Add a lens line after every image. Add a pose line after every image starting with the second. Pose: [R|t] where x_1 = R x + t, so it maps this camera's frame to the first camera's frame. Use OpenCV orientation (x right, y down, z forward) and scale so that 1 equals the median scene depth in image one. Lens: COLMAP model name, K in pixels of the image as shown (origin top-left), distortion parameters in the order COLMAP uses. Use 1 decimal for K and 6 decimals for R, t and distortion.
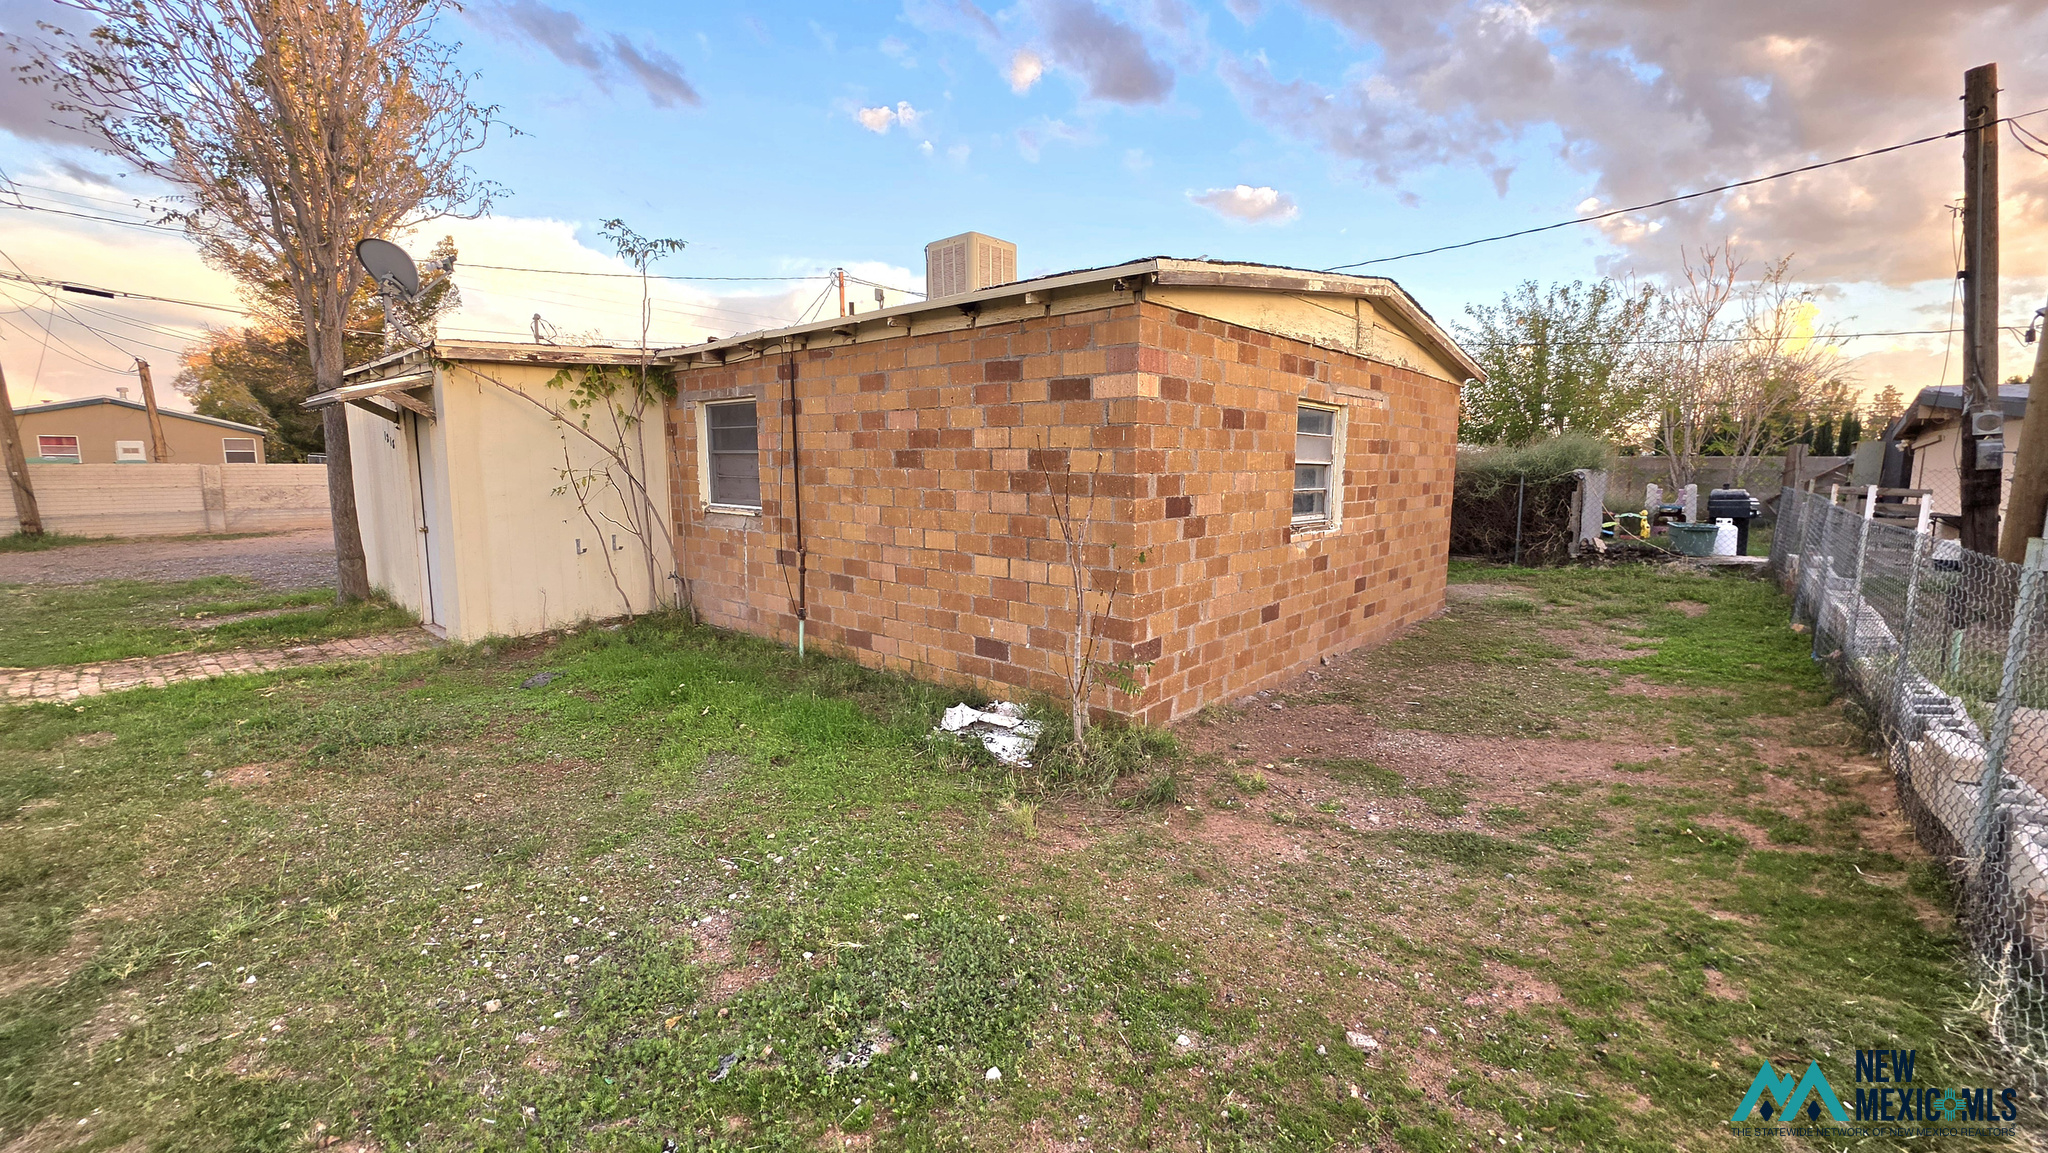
lens RADIAL K [[822.4, 0, 1022.2], [0, 822.4, 565.1], [0, 0, 1]] dist [0.000747, 0.000281]
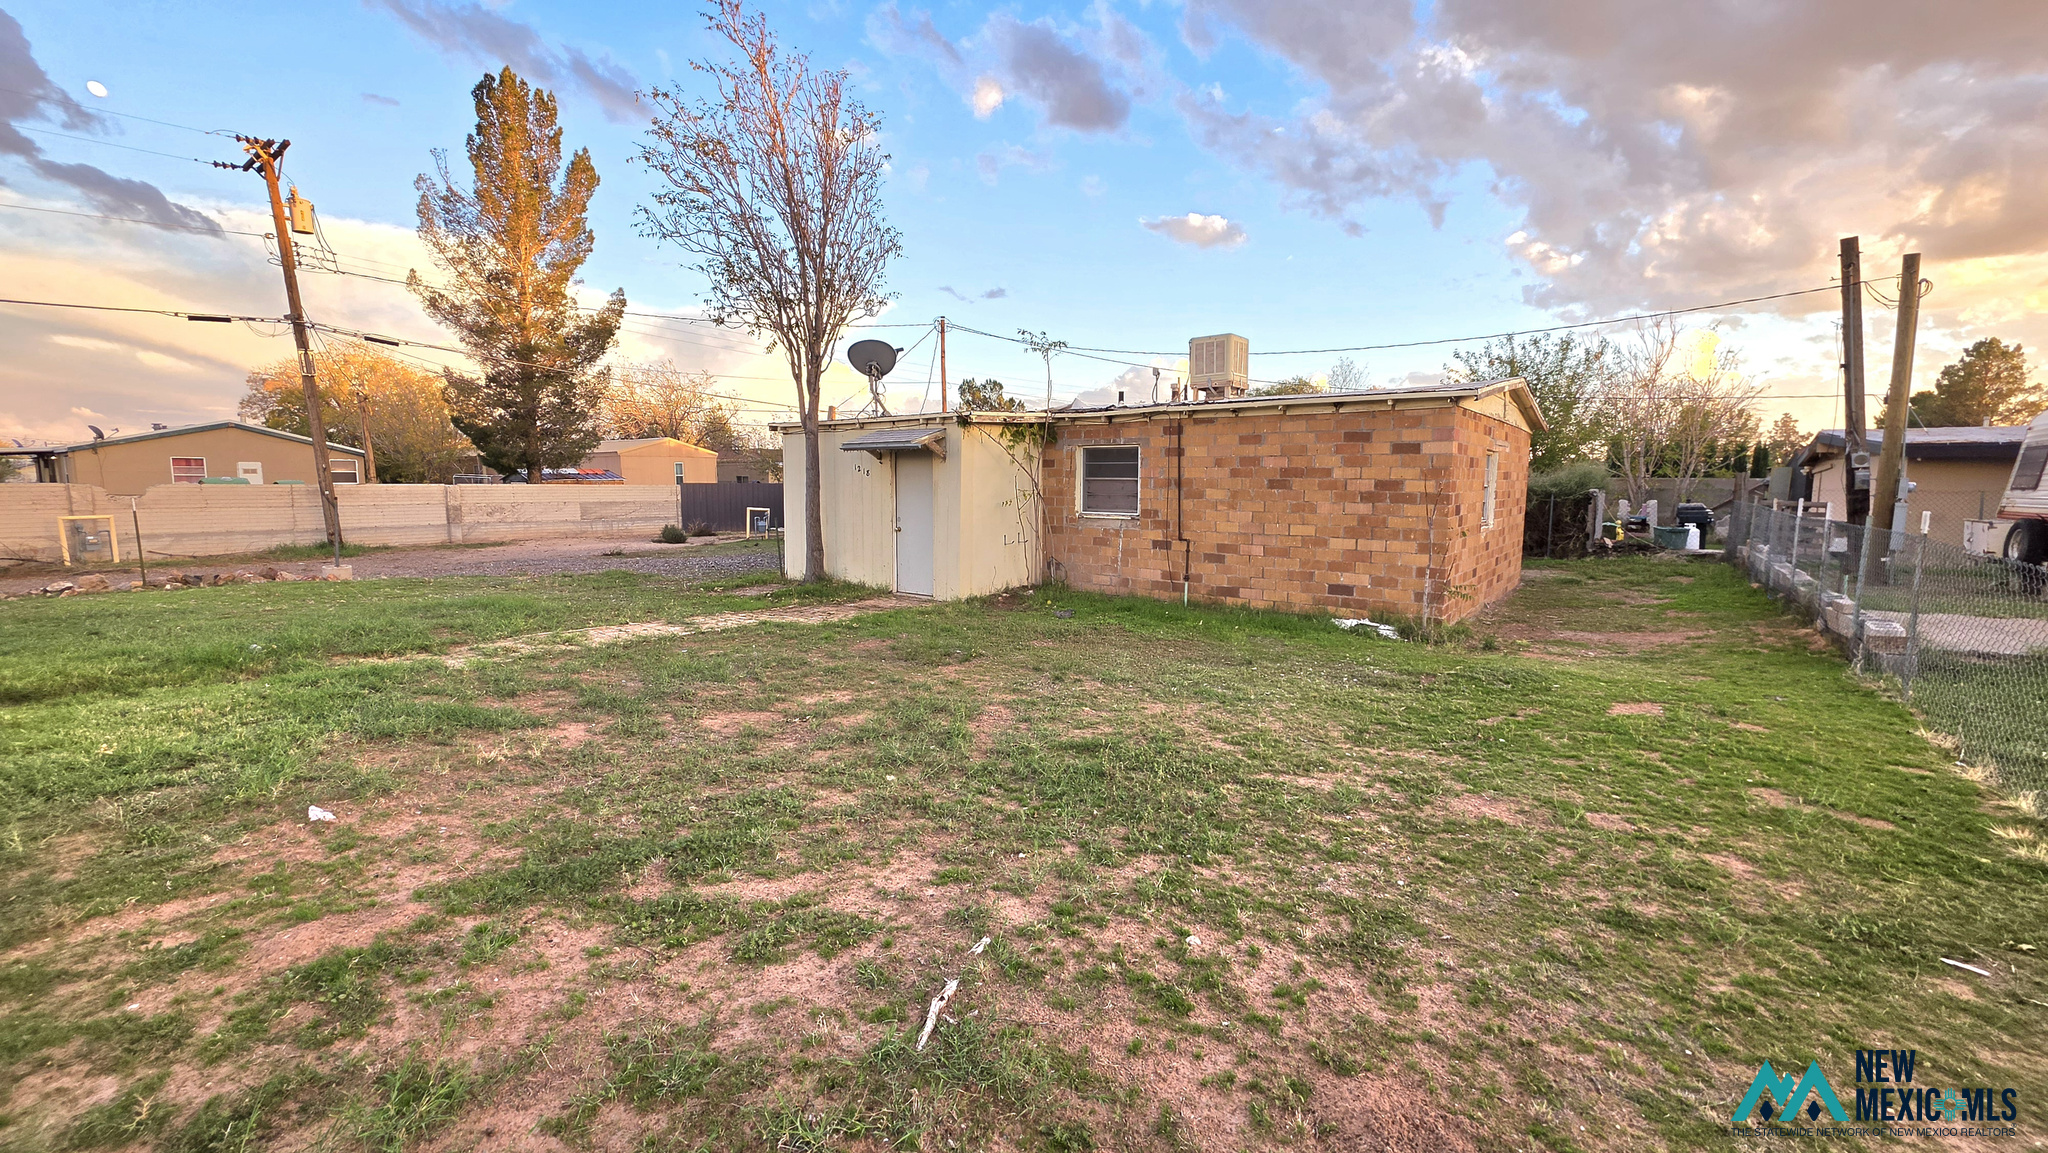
lens RADIAL K [[814.7, 0, 1022.0], [0, 814.7, 585.8], [0, 0, 1]] dist [0.001162, 0.000127]
pose [[0.998266, -0.007141, 0.058427, -0.370141], [0.006915, 0.999968, 0.004057, 0.035625], [-0.058454, -0.003646, 0.998283, -0.326914]]
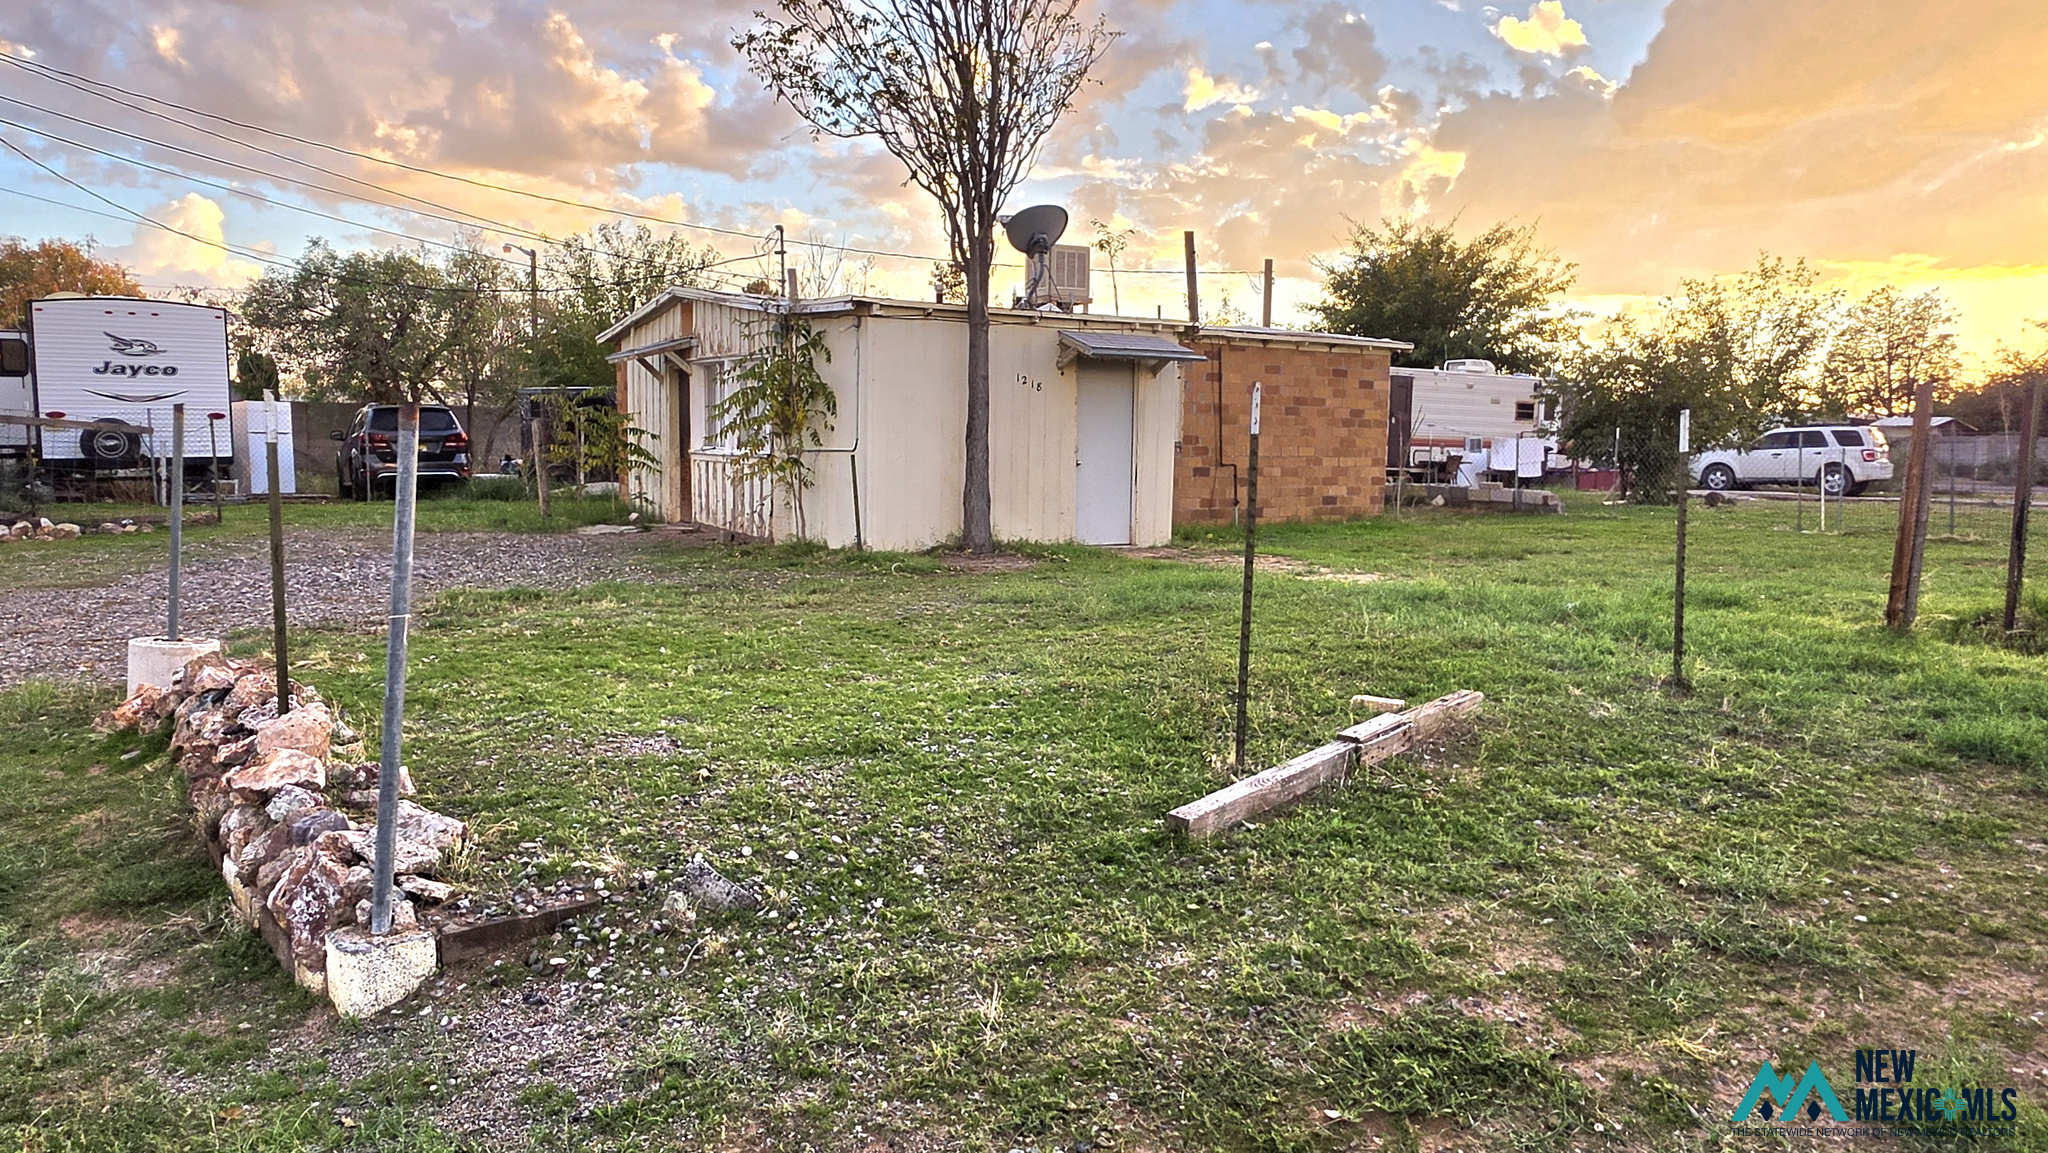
lens RADIAL K [[1339.1, 0, 1024.0], [0, 1339.1, 576.5], [0, 0, 1]] dist [-0.001523, -0.004255]
pose [[0.274945, -0.107384, 0.955444, -1.601212], [0.104006, 0.991234, 0.081476, -0.030795], [-0.955818, 0.076970, 0.283703, 0.347854]]
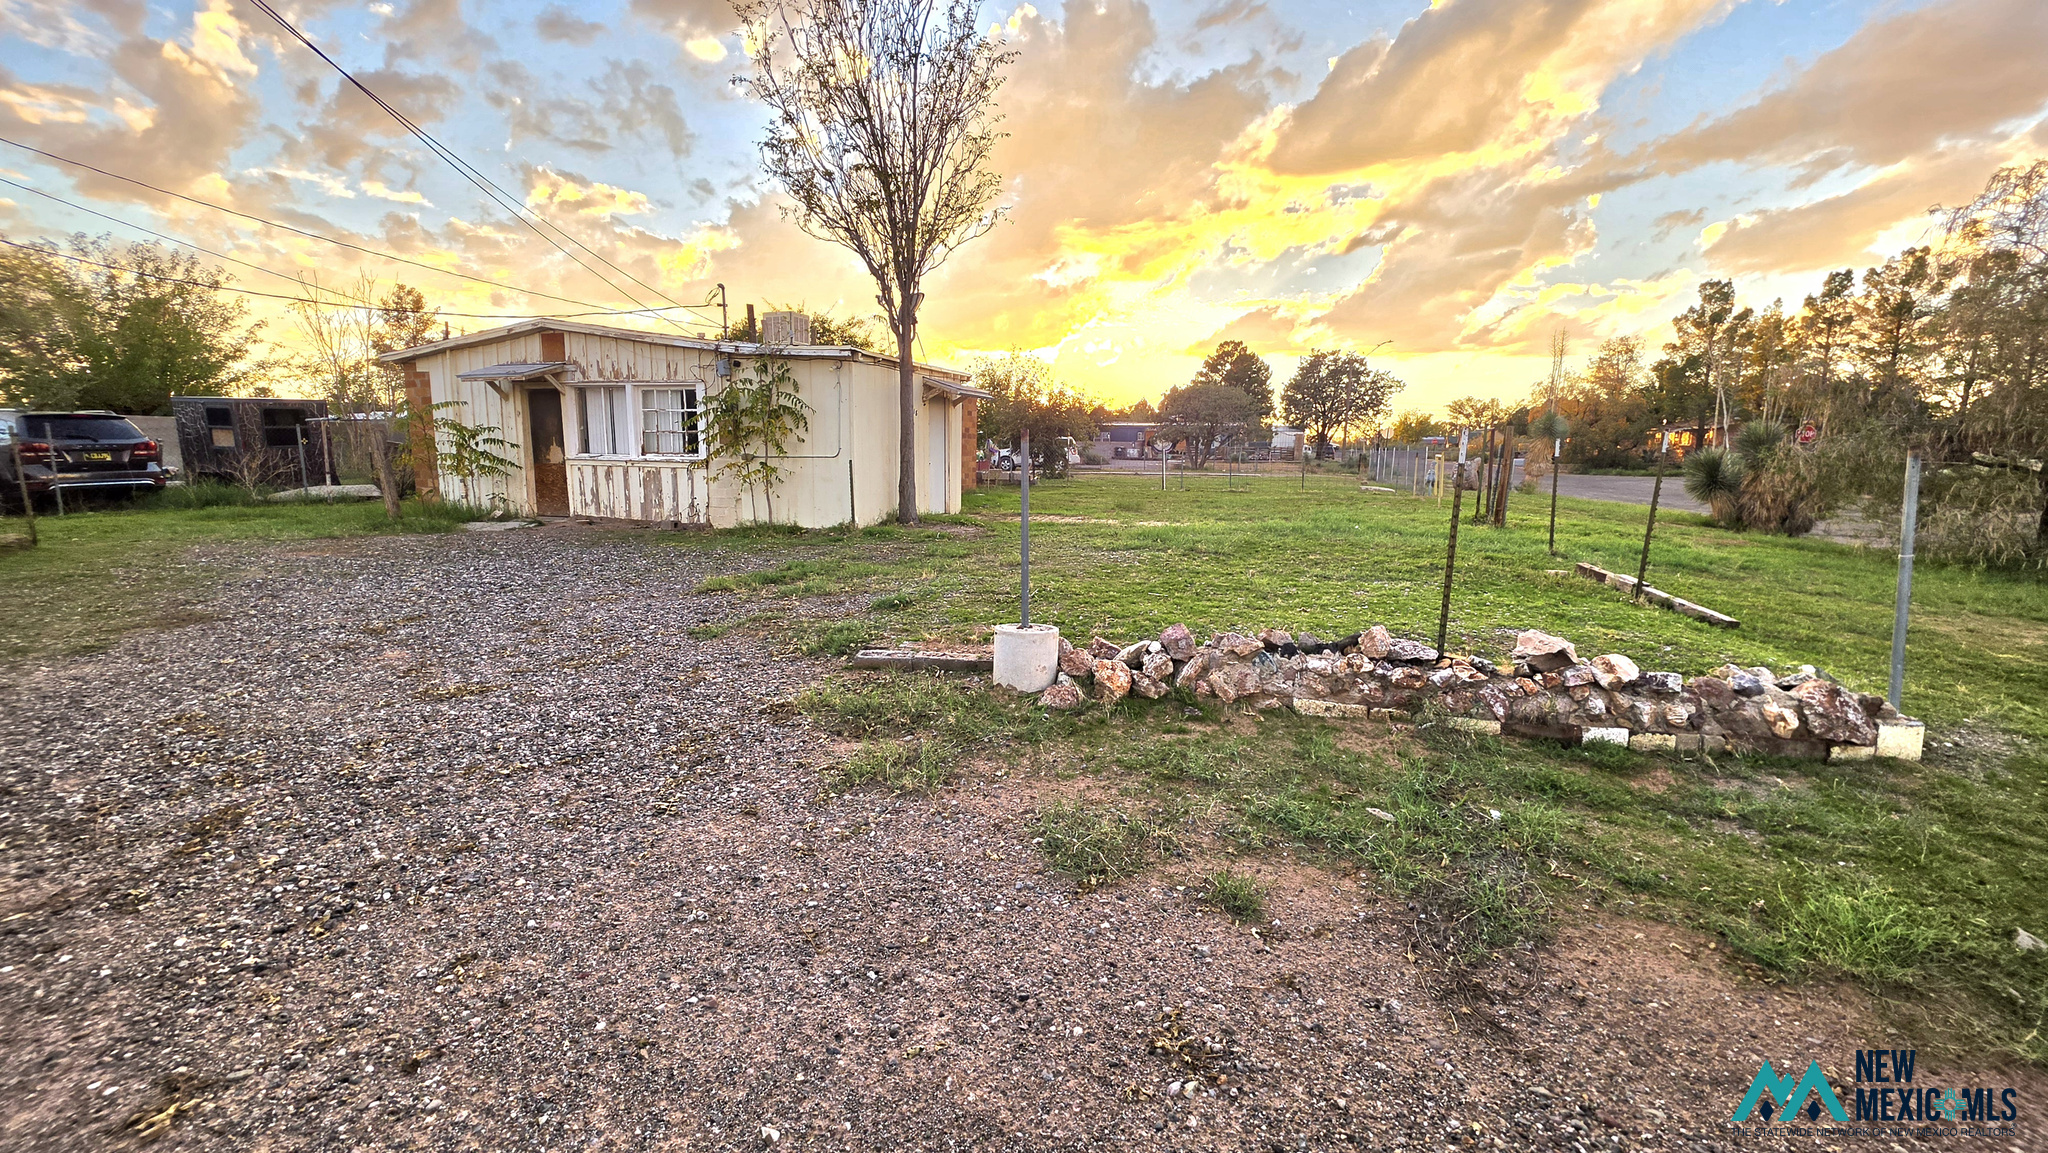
lens RADIAL K [[822.4, 0, 1022.2], [0, 822.4, 565.1], [0, 0, 1]] dist [0.000747, 0.000281]
pose [[-0.375758, -0.148131, 0.914802, -1.546124], [0.095892, 0.975628, 0.197368, -0.101120], [-0.921743, 0.161885, -0.352395, 0.927621]]
